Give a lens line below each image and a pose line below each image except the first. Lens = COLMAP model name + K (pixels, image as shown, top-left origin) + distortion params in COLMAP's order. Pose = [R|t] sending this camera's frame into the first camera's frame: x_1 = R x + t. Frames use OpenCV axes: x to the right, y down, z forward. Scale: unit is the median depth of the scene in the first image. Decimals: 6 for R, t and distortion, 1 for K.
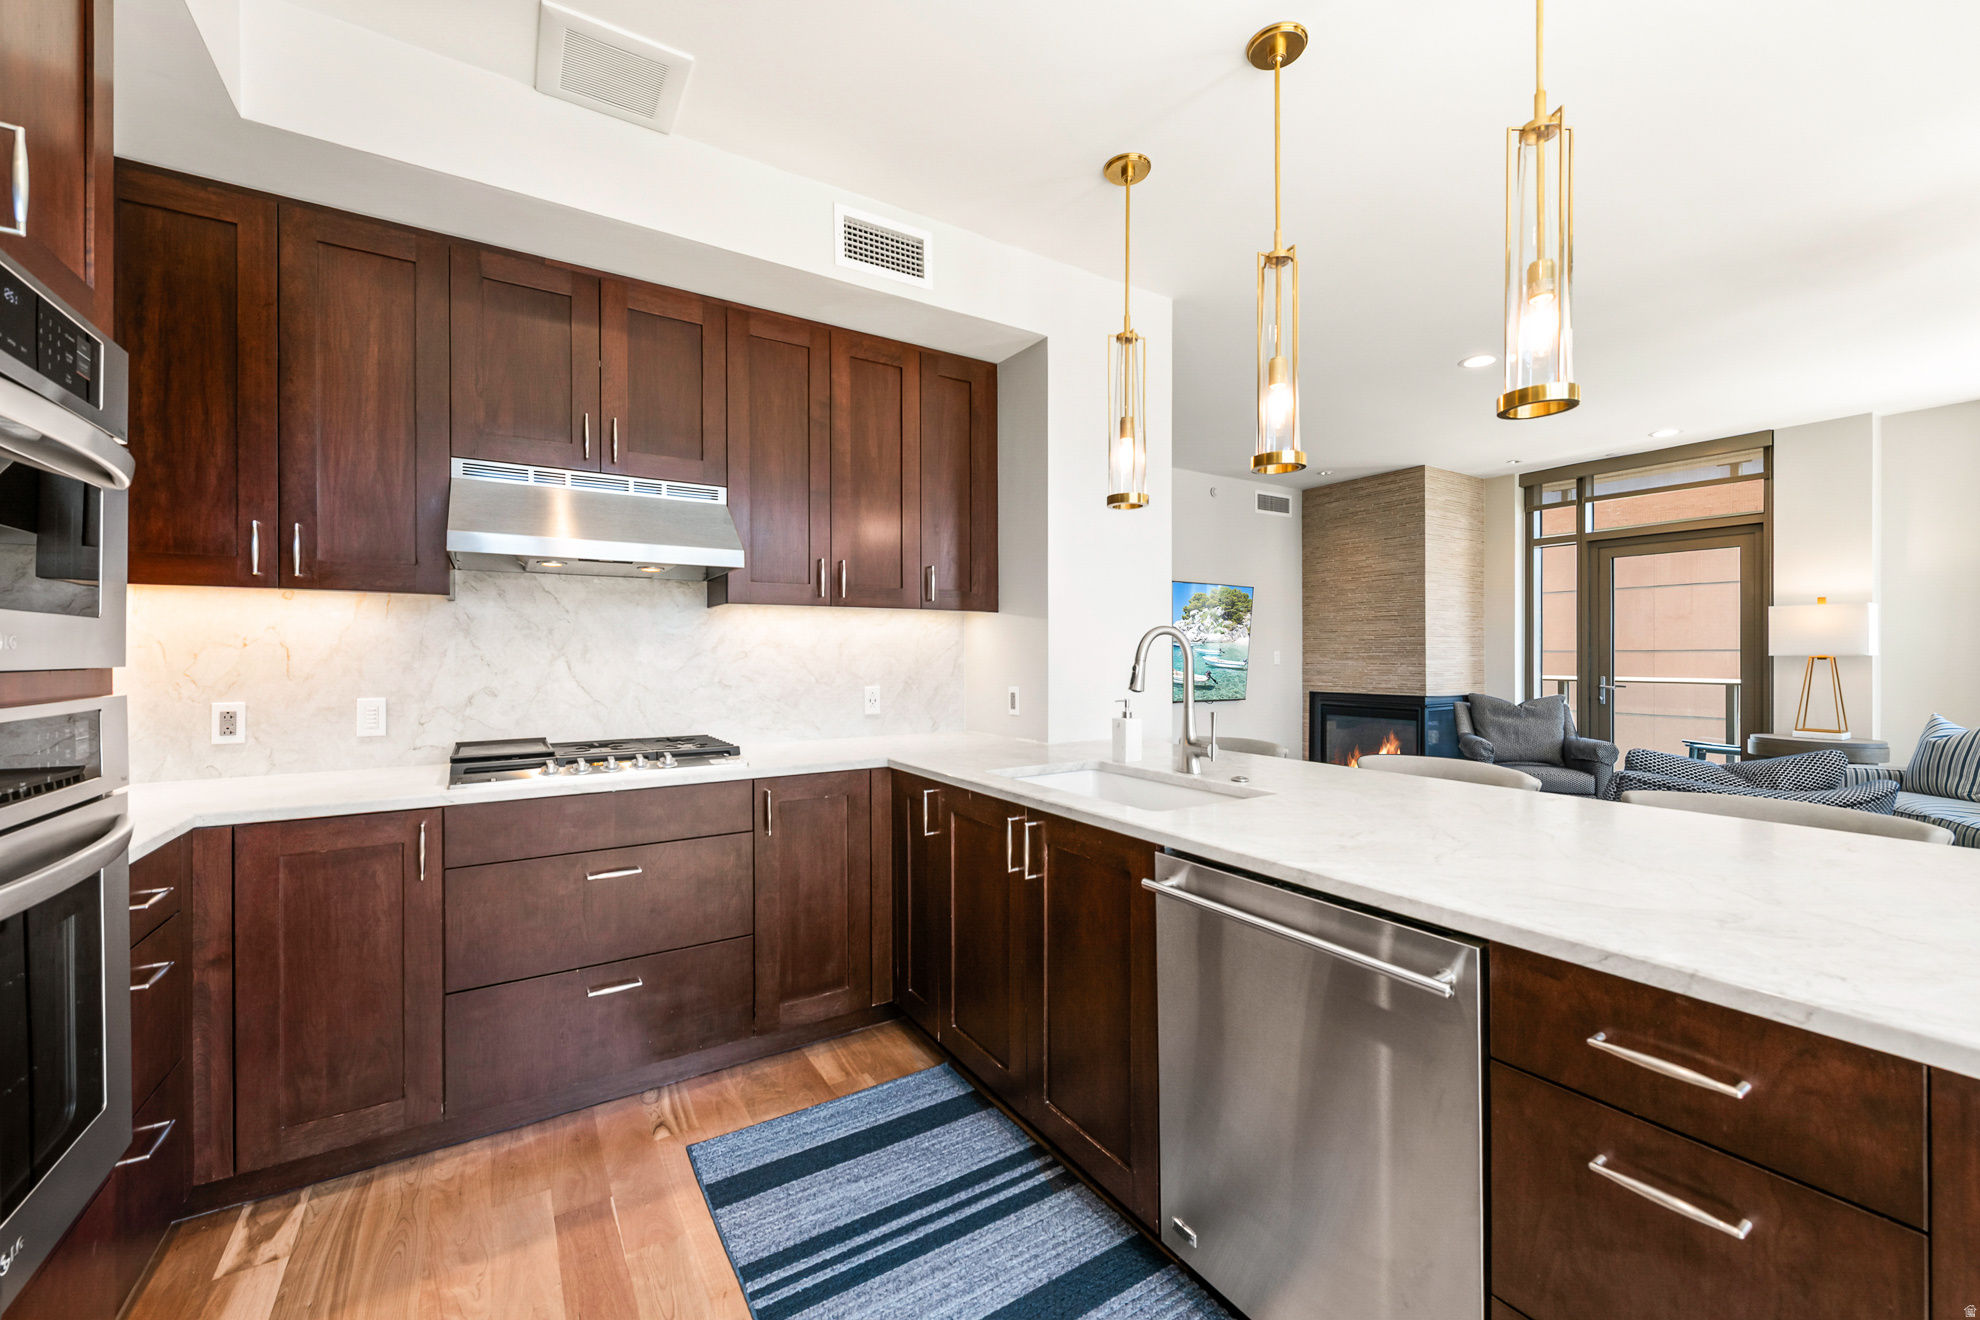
lens RADIAL K [[782.4, 0, 990.0], [0, 782.4, 660.0], [0, 0, 1]] dist [-0.001309, -0.000252]
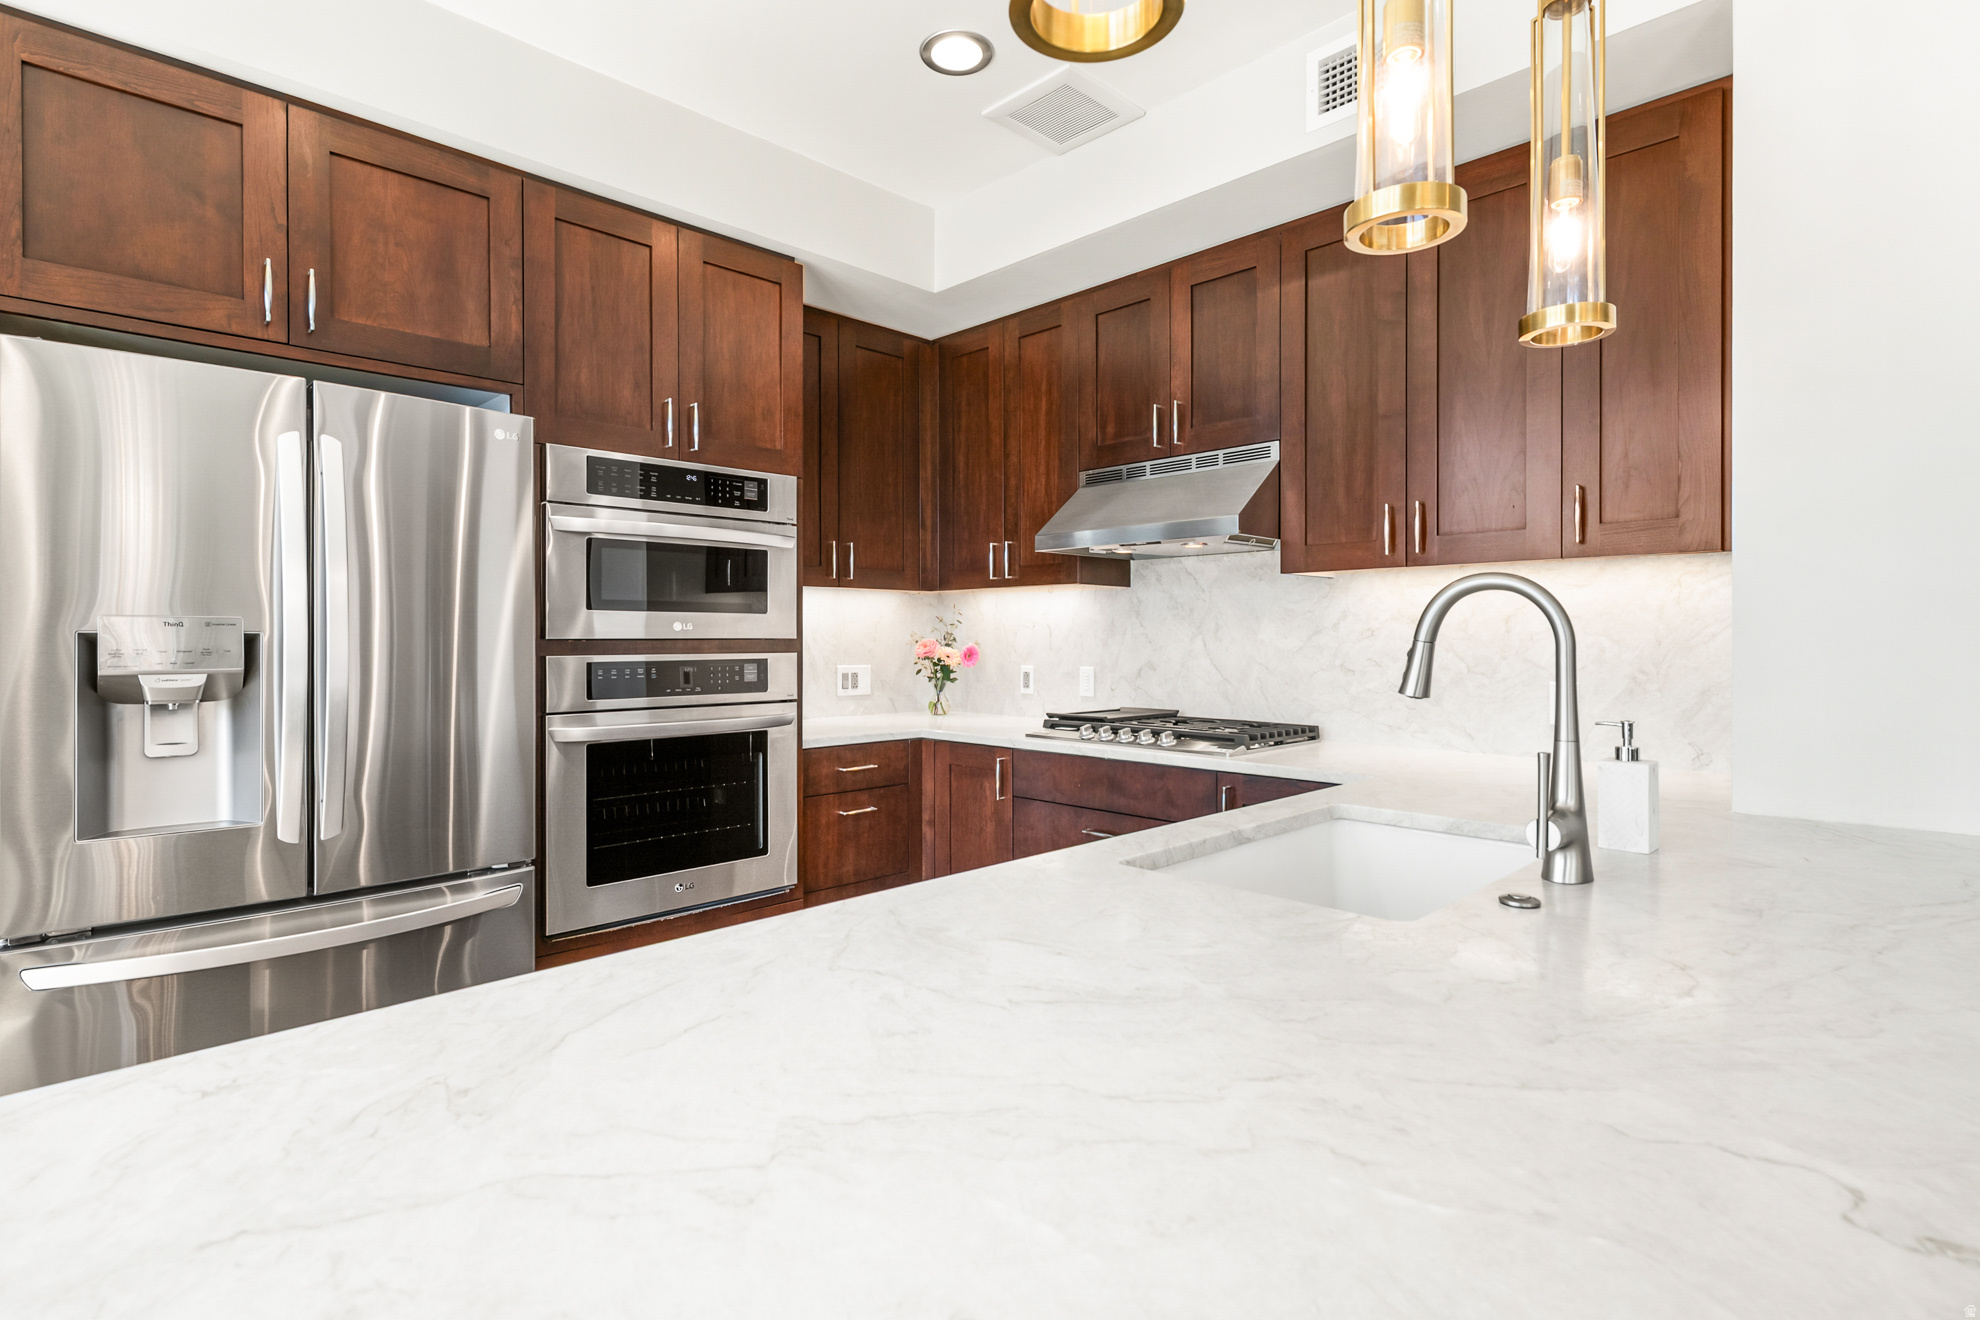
lens RADIAL K [[970.2, 0, 991.0], [0, 970.2, 642.6], [0, 0, 1]] dist [0.000759, -0.000497]
pose [[0.216670, 0.007080, -0.976219, 0.734072], [-0.008904, 0.999946, 0.005276, 0.002017], [0.976204, 0.007549, 0.216722, 0.513152]]
